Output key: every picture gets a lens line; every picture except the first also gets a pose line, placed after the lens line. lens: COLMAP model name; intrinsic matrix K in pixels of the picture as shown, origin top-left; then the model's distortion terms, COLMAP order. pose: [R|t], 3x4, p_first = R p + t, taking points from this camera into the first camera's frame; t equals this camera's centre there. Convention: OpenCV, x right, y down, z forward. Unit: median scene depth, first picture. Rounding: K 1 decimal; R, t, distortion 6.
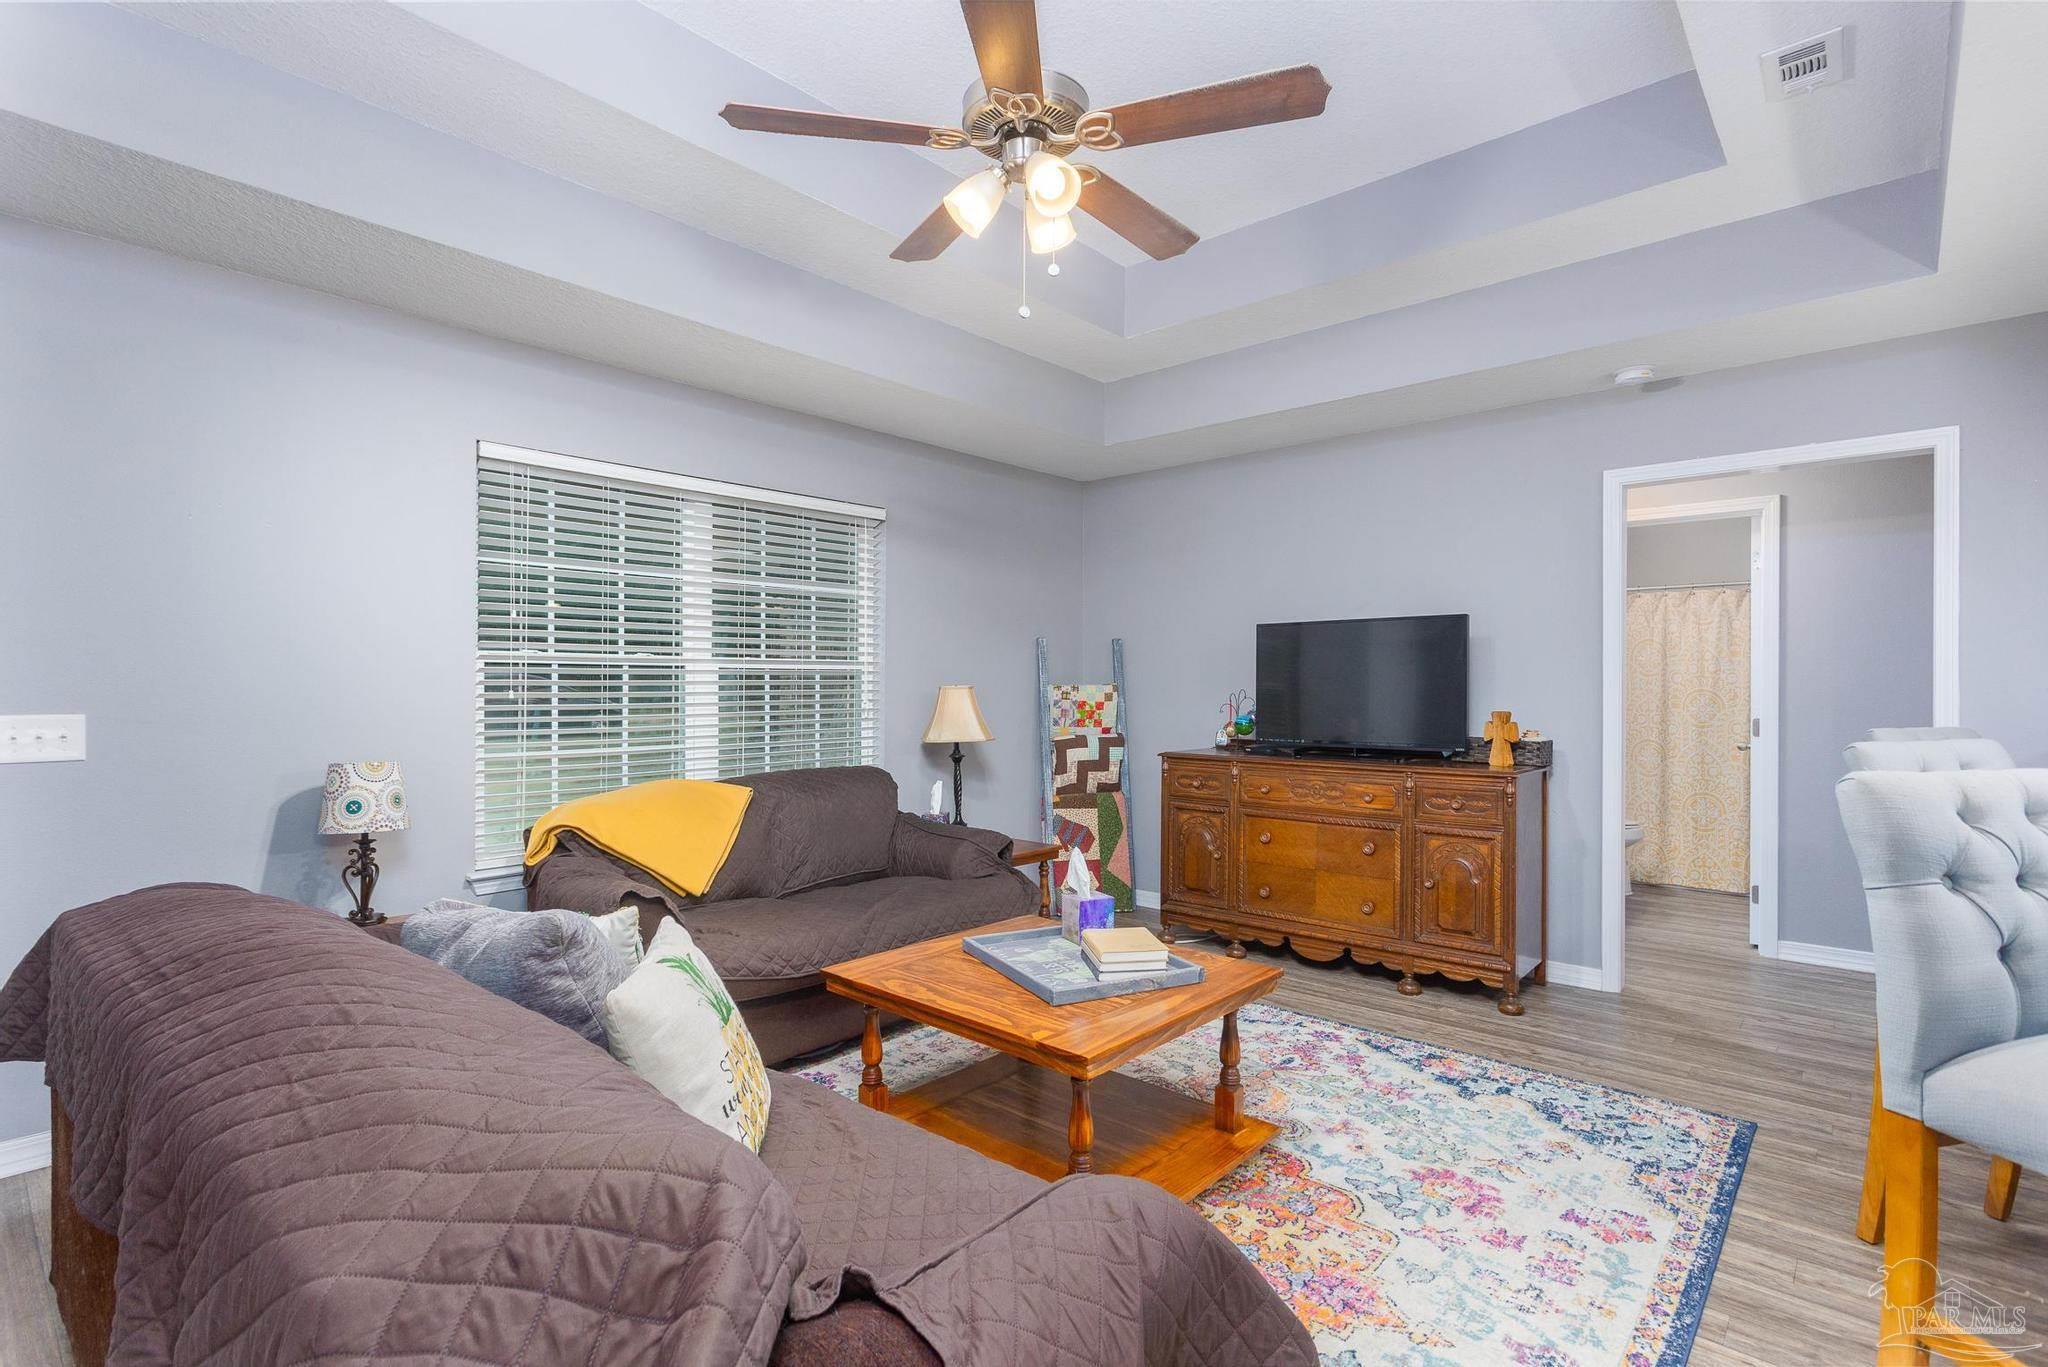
lens RADIAL K [[990.9, 0, 1022.0], [0, 990.9, 686.1], [0, 0, 1]] dist [-0.001949, 0.007113]
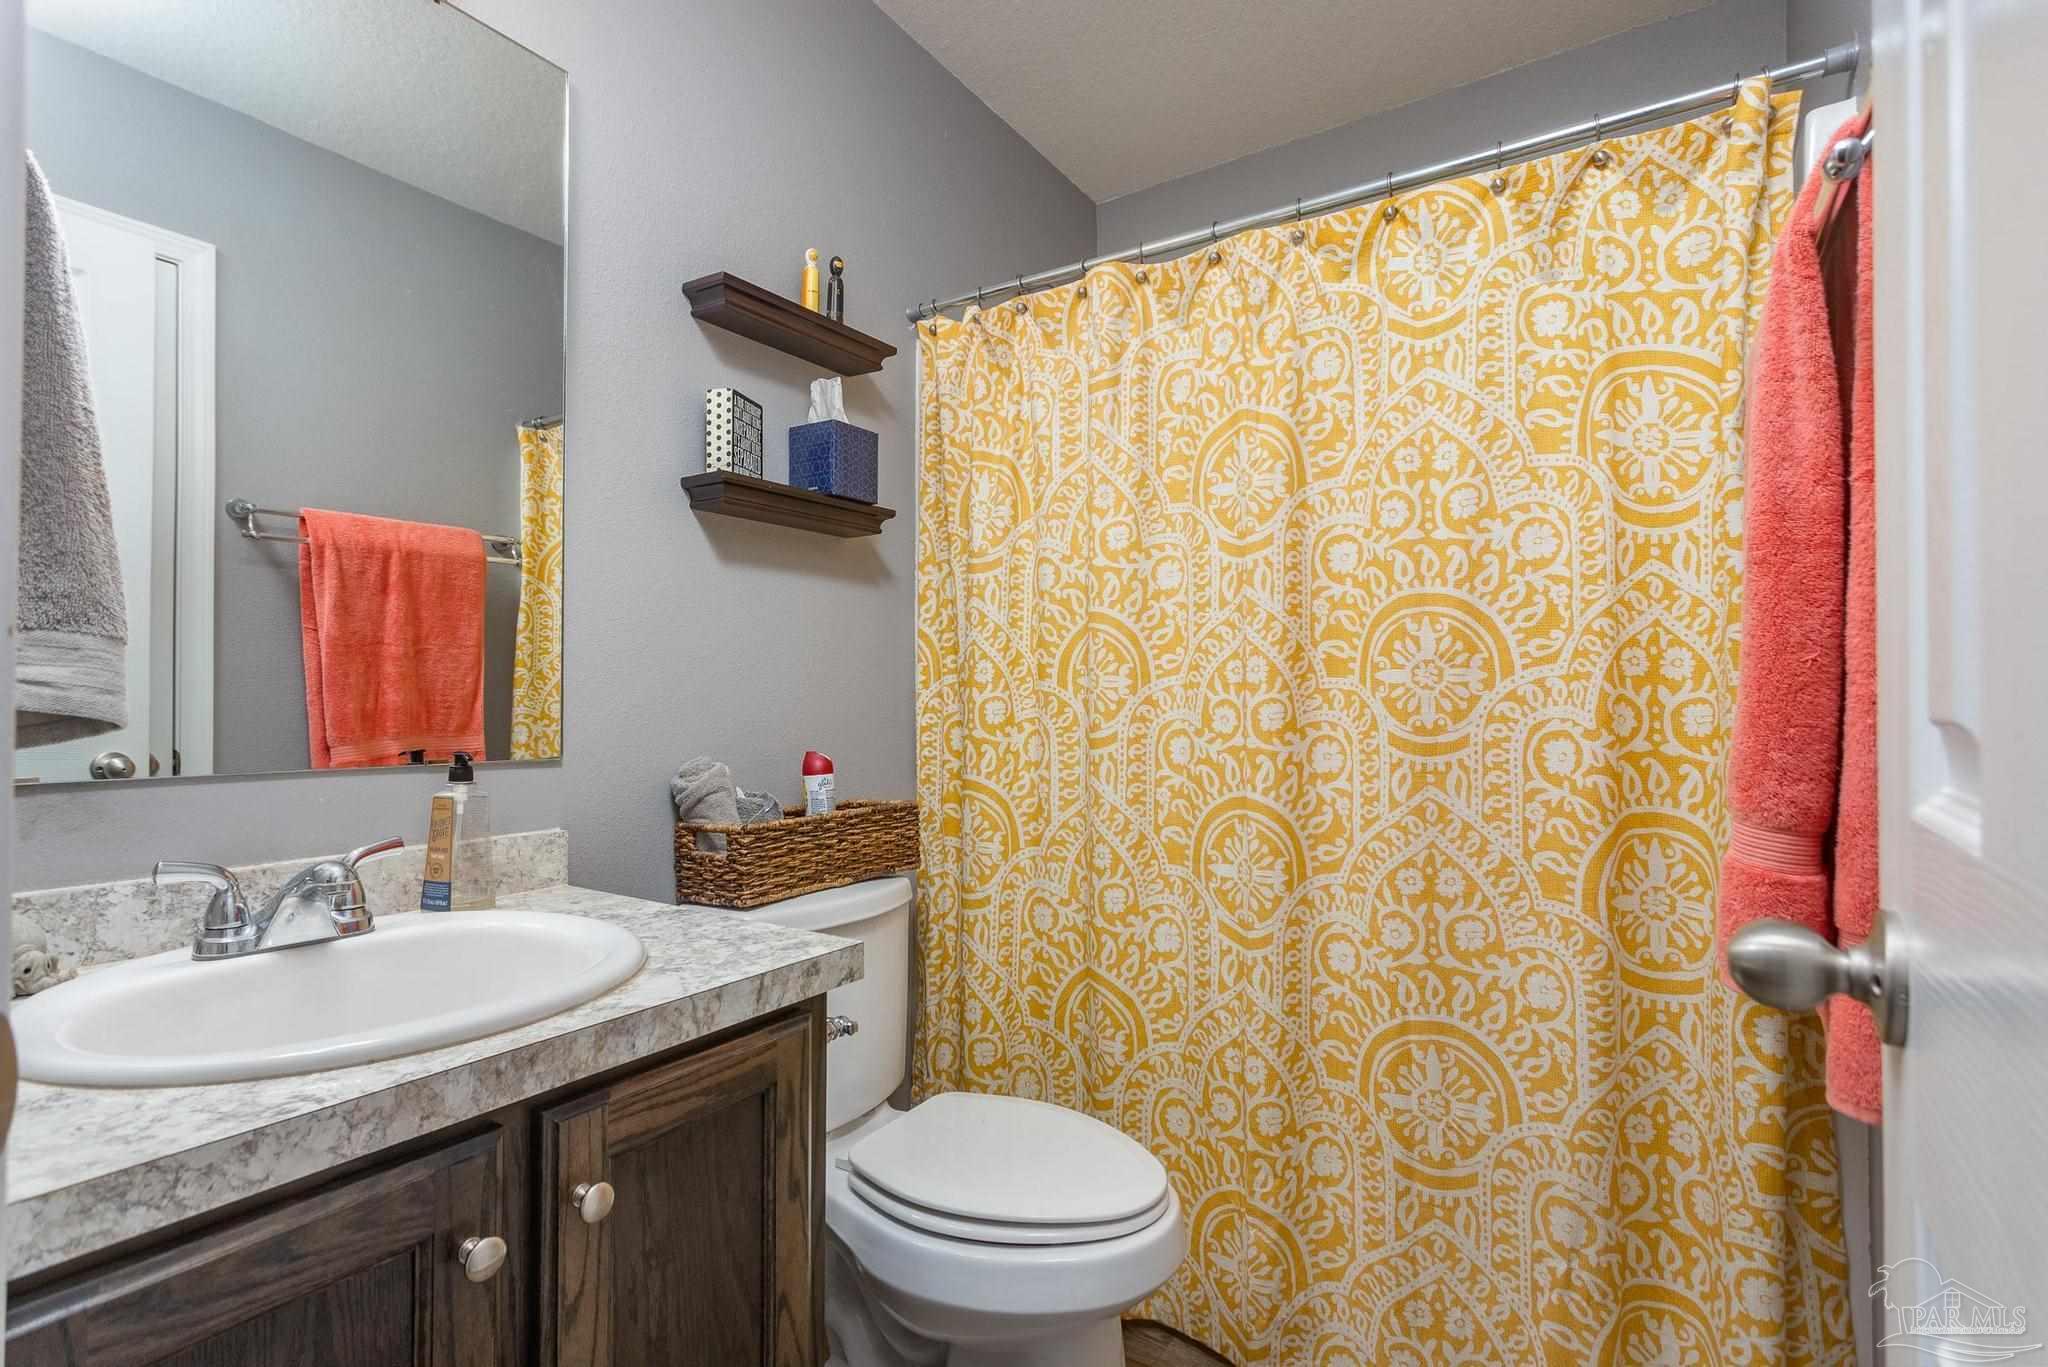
lens RADIAL K [[990.9, 0, 1017.8], [0, 990.9, 679.9], [0, 0, 1]] dist [-0.001949, 0.007113]
pose [[0.986130, -0.004668, 0.165912, 0.896763], [0.006335, 0.999935, -0.009521, 0.043052], [-0.165856, 0.010440, 0.986095, 1.273579]]
